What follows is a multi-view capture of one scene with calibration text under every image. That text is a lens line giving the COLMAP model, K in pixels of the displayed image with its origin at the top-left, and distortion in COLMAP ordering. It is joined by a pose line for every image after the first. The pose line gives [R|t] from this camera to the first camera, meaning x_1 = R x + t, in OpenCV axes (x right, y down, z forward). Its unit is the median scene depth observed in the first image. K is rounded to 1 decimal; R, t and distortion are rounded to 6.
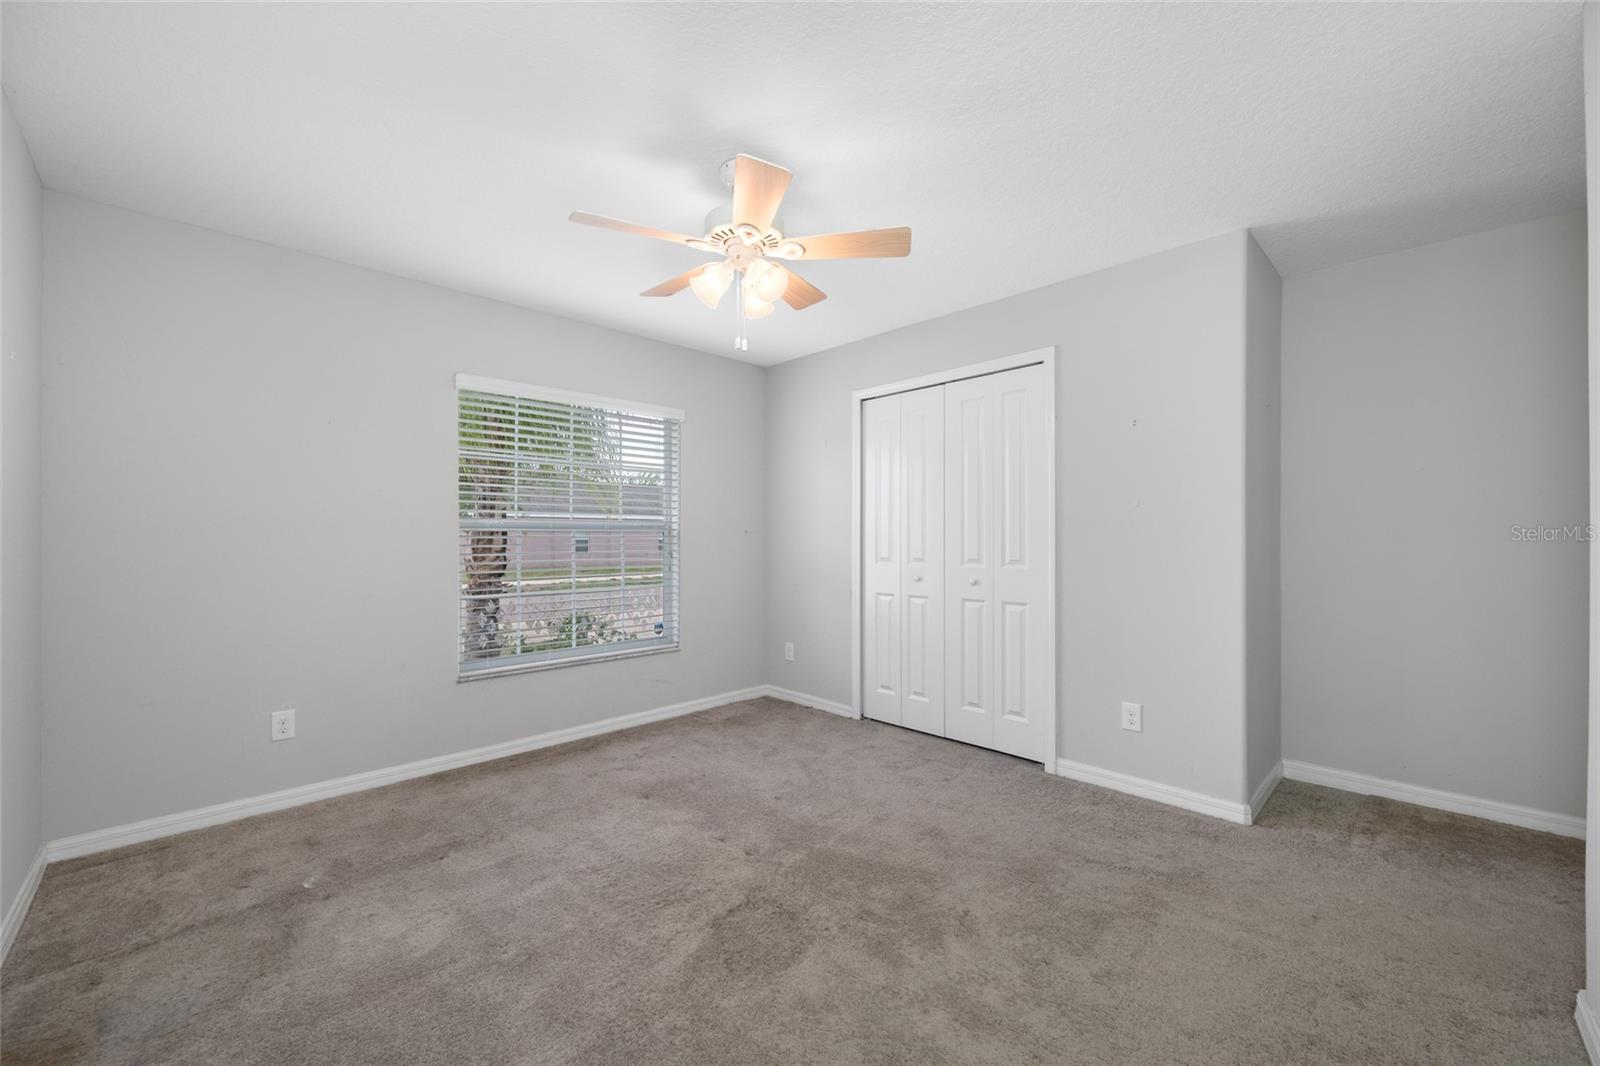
lens RADIAL K [[632.2, 0, 797.1], [0, 632.2, 540.0], [0, 0, 1]] dist [0.000094, -0.000150]
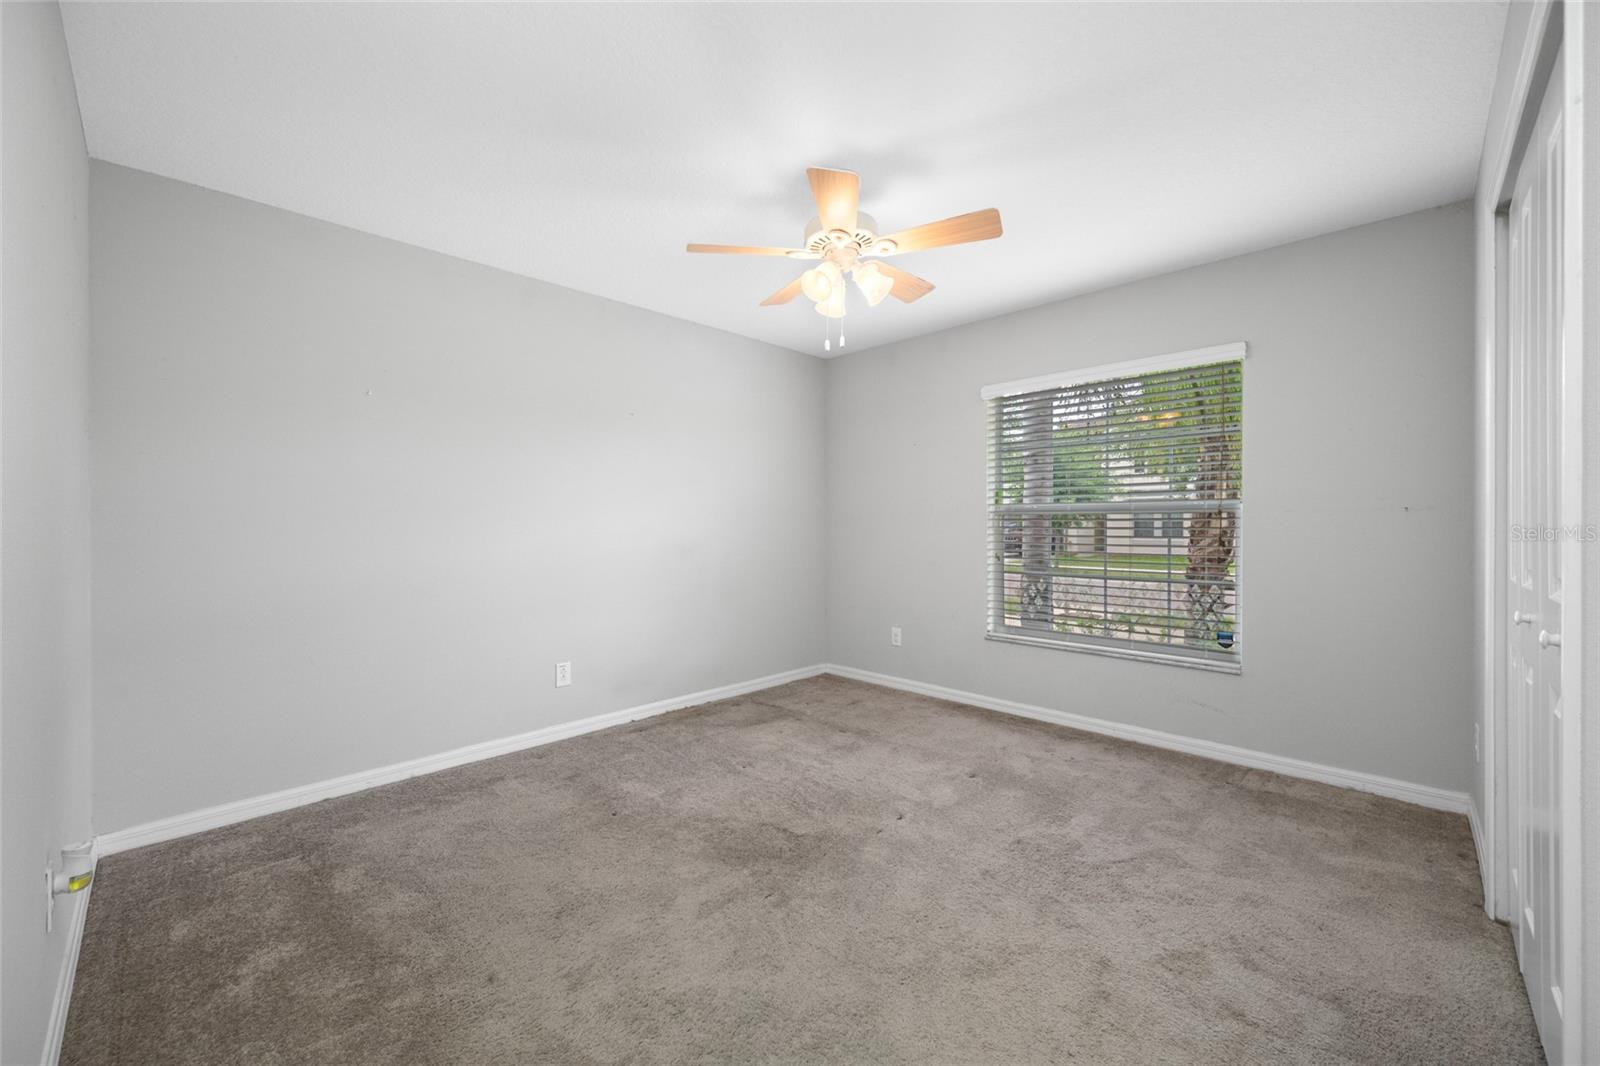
lens RADIAL K [[632.2, 0, 808.8], [0, 632.2, 525.2], [0, 0, 1]] dist [0.000094, -0.000150]
pose [[0.032736, 0.003936, -0.999456, 0.606747], [-0.003709, 0.999986, 0.003817, 0.001461], [0.999457, 0.003582, 0.032750, 0.556685]]
